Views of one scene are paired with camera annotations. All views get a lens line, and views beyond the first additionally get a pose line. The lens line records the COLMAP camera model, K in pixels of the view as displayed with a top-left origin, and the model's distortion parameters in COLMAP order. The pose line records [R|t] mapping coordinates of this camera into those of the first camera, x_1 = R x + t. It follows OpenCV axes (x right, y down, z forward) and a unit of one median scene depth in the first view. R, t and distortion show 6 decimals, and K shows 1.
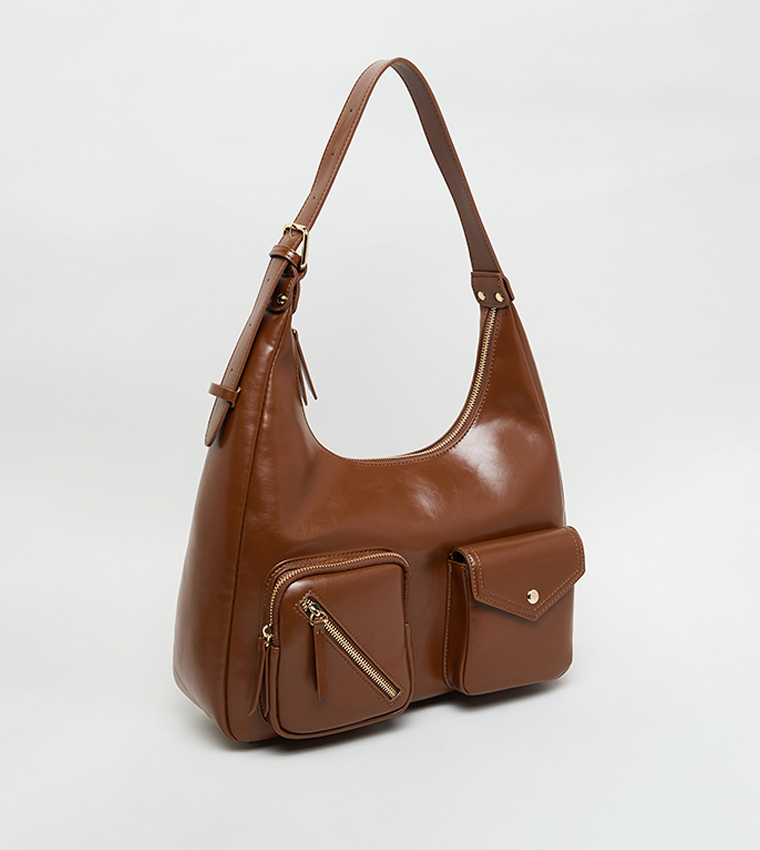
lens RADIAL K [[1061.1, 0, 380.0], [0, 1061.1, 425.0], [0, 0, 1]] dist [-0.014247, -0.004970]
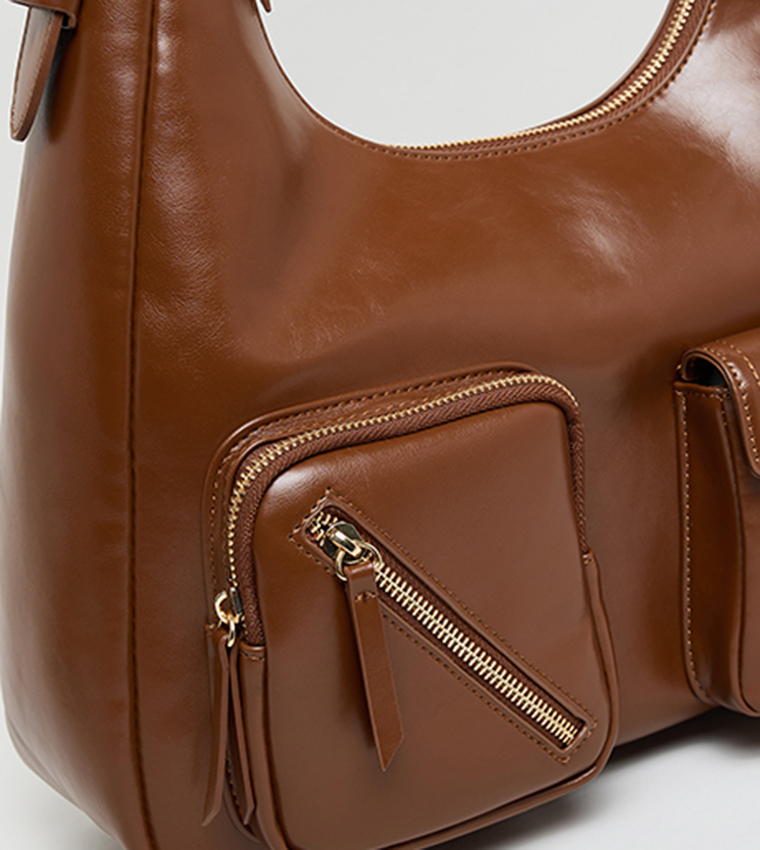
lens RADIAL K [[2523.3, 0, 380.0], [0, 2523.3, 425.0], [0, 0, 1]] dist [-0.060721, -1.387747]
pose [[0.994493, -0.095691, -0.042747, -0.006223], [0.100402, 0.986841, 0.126747, 0.018695], [0.030056, -0.130341, 0.991014, 0.101630]]
